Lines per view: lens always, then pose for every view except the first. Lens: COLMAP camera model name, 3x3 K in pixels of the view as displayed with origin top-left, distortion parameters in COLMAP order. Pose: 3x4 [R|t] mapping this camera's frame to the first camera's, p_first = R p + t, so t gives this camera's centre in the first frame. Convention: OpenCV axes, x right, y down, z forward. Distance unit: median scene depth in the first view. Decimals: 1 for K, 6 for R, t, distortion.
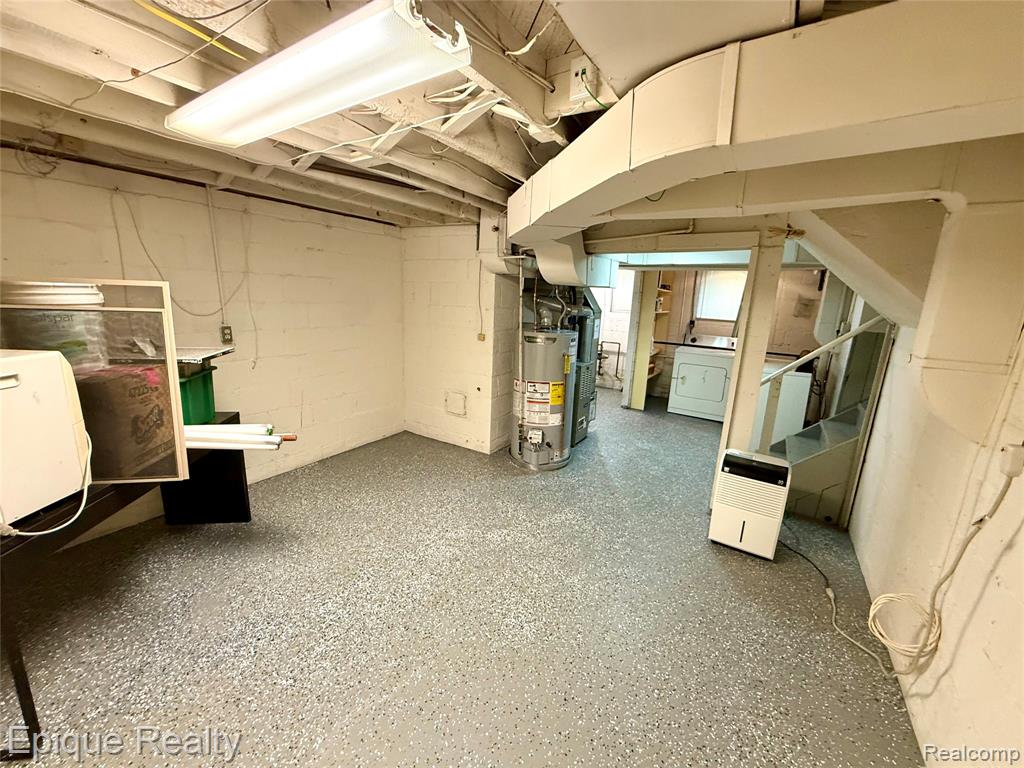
lens RADIAL K [[408.1, 0, 509.2], [0, 408.1, 383.7], [0, 0, 1]] dist [-0.001422, -0.000061]
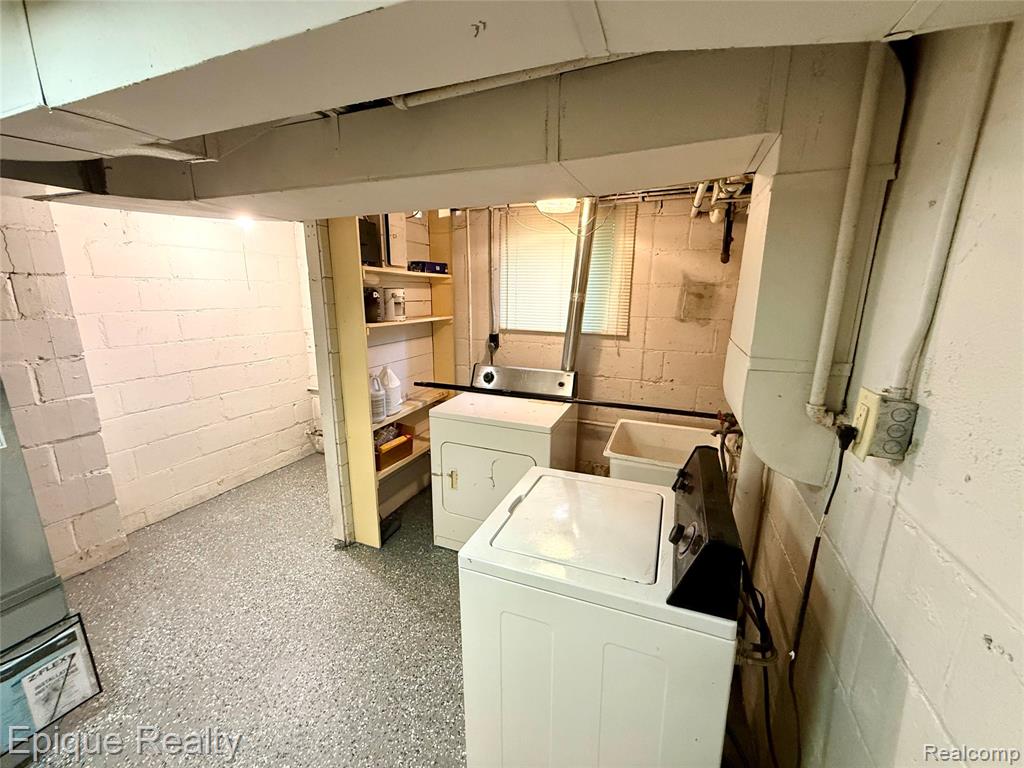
lens RADIAL K [[408.6, 0, 512.0], [0, 408.6, 384.0], [0, 0, 1]] dist [-0.002199, 0.000104]
pose [[0.981064, -0.070426, 0.180426, 0.398942], [0.068867, 0.997515, 0.014901, -0.106609], [-0.181027, -0.002193, 0.983476, 0.541623]]
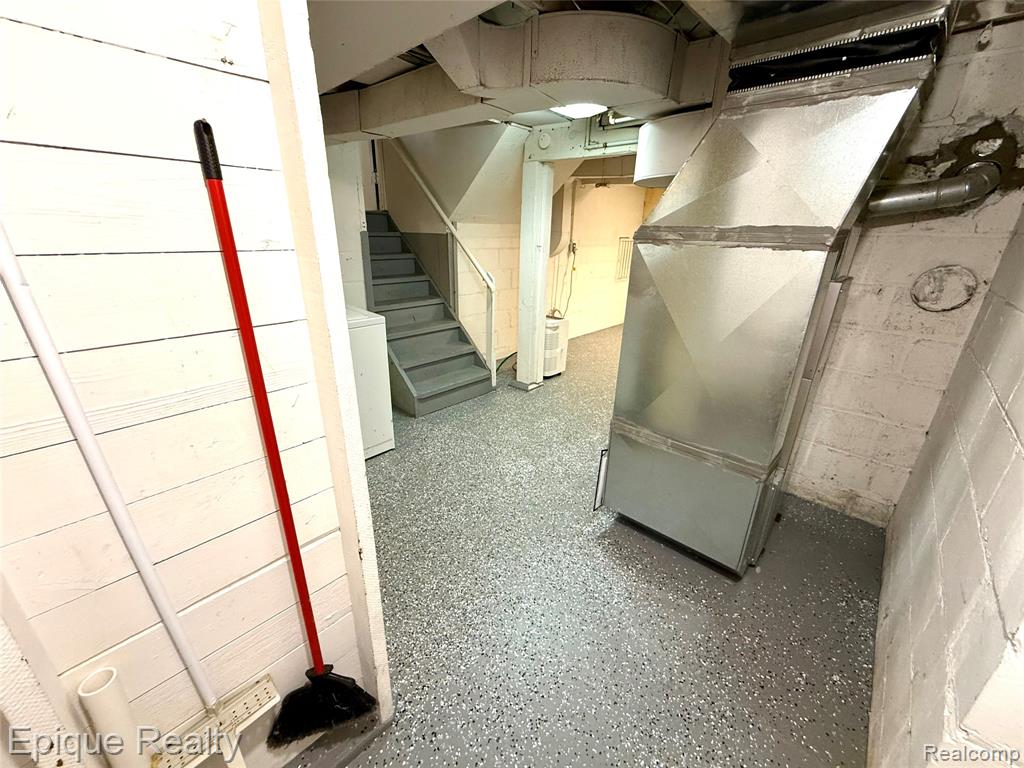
lens RADIAL K [[408.1, 0, 509.2], [0, 408.1, 383.7], [0, 0, 1]] dist [-0.001422, -0.000061]
pose [[-0.981944, -0.116235, 0.149253, 0.208096], [-0.015165, 0.834795, 0.550352, -0.203948], [-0.188565, 0.538151, -0.821484, 1.078089]]
